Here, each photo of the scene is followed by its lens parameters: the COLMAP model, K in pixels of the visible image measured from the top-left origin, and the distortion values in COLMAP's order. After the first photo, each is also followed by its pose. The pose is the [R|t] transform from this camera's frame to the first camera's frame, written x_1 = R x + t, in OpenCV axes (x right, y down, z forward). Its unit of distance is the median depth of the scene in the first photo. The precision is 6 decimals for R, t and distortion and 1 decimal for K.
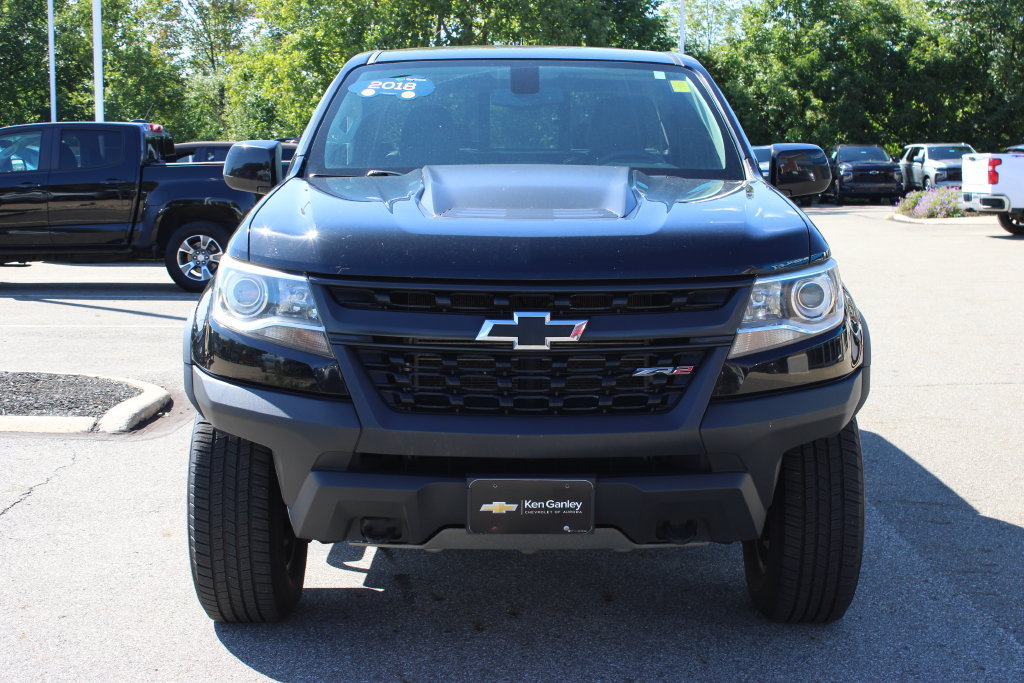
lens RADIAL K [[1672.3, 0, 570.8], [0, 1672.3, 341.3], [0, 0, 1]] dist [-0.022482, 0.065937]
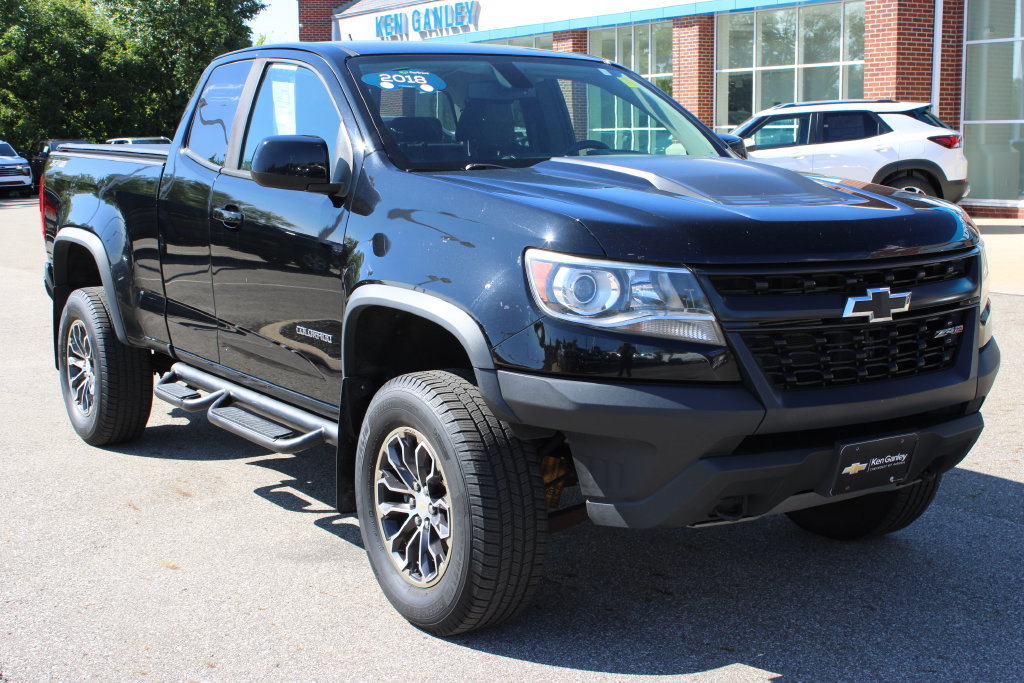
lens RADIAL K [[1458.5, 0, 532.6], [0, 1458.5, 342.3], [0, 0, 1]] dist [-0.066519, 0.120711]
pose [[0.832609, -0.088842, 0.546690, -0.635687], [0.076356, 0.996039, 0.045574, -0.036627], [-0.548573, 0.003798, 0.836094, 0.279191]]
